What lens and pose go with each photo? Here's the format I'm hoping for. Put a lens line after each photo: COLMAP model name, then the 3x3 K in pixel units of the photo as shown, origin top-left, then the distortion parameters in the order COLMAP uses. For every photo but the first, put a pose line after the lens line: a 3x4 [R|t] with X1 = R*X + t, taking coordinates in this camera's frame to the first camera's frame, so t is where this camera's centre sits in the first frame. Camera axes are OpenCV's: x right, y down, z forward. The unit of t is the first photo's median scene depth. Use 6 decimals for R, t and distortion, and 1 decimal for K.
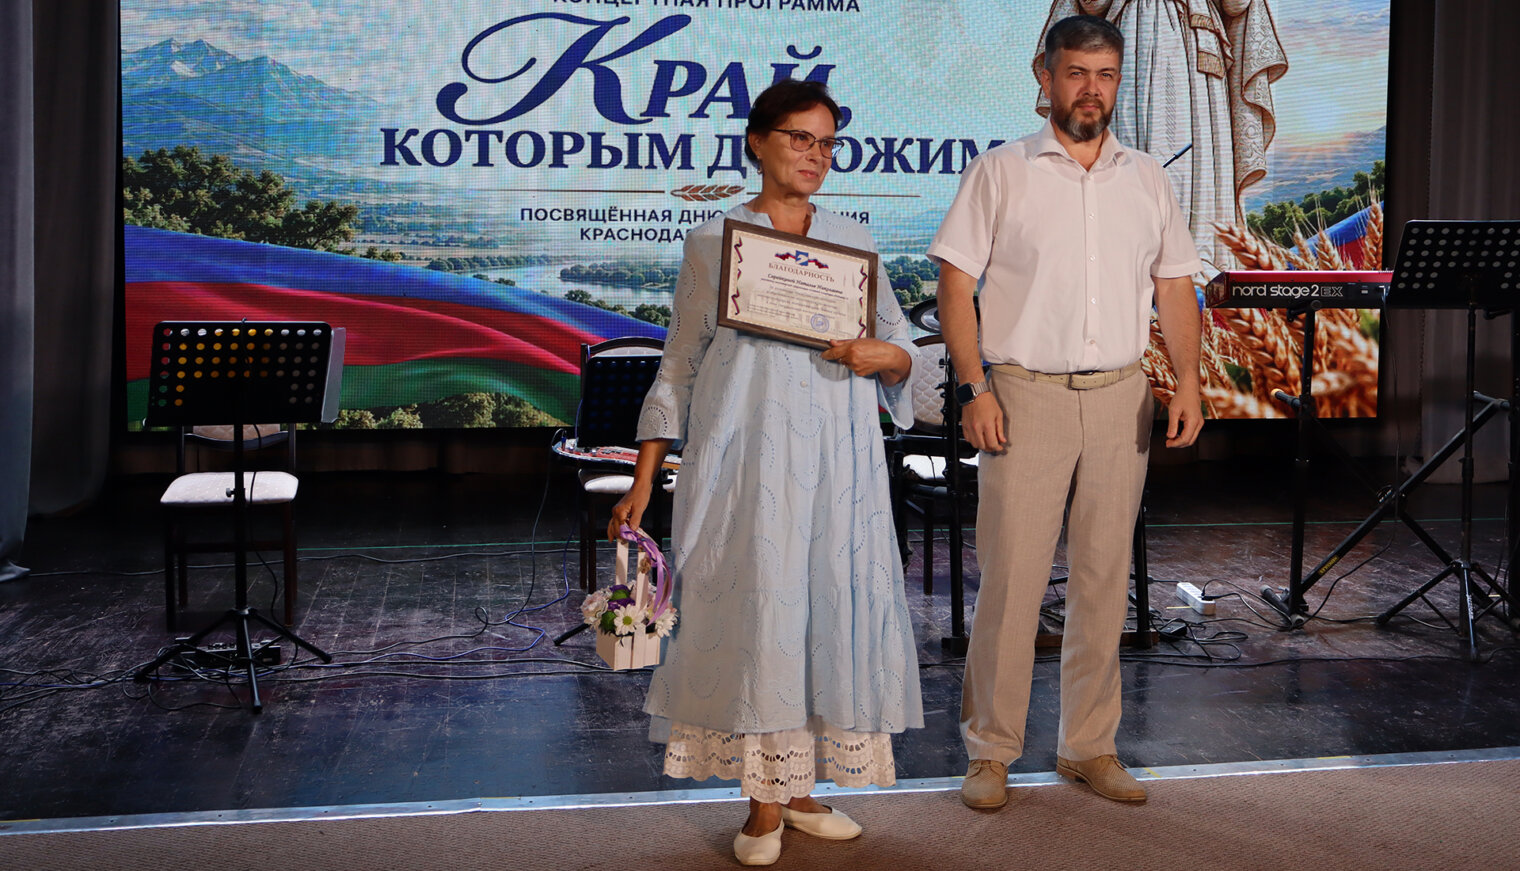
lens RADIAL K [[1699.7, 0, 756.8], [0, 1699.7, 368.1], [0, 0, 1]] dist [-0.009817, 0.007718]
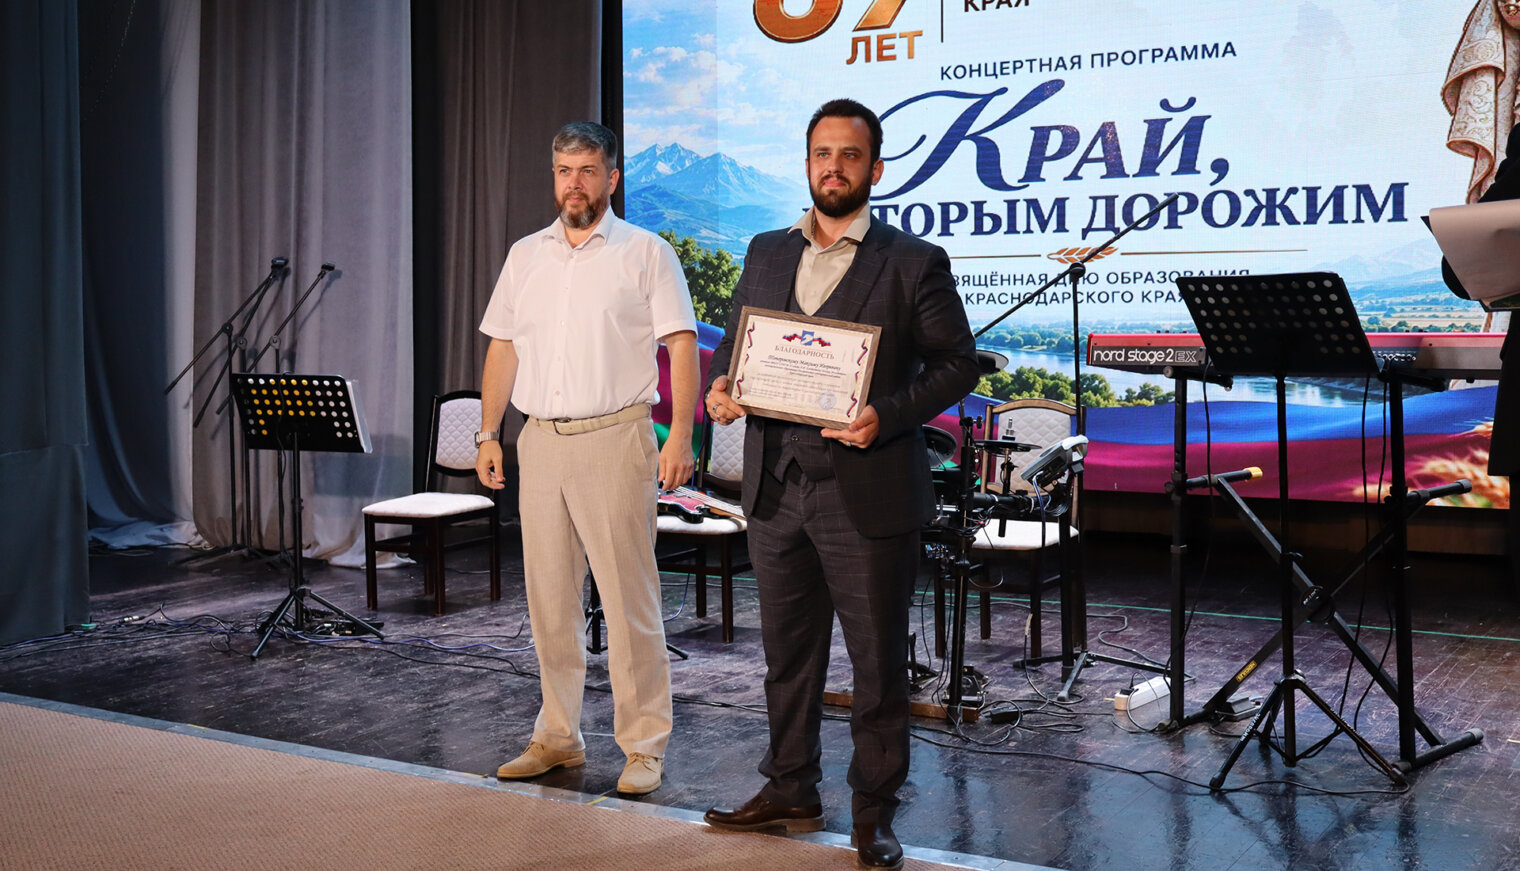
lens RADIAL K [[1767.0, 0, 758.6], [0, 1767.0, 363.0], [0, 0, 1]] dist [-0.005943, -0.010089]
pose [[0.746045, 0.007159, -0.665857, 0.529593], [-0.033477, 0.999081, -0.026766, -0.006449], [0.665053, 0.042259, 0.745599, 0.111527]]
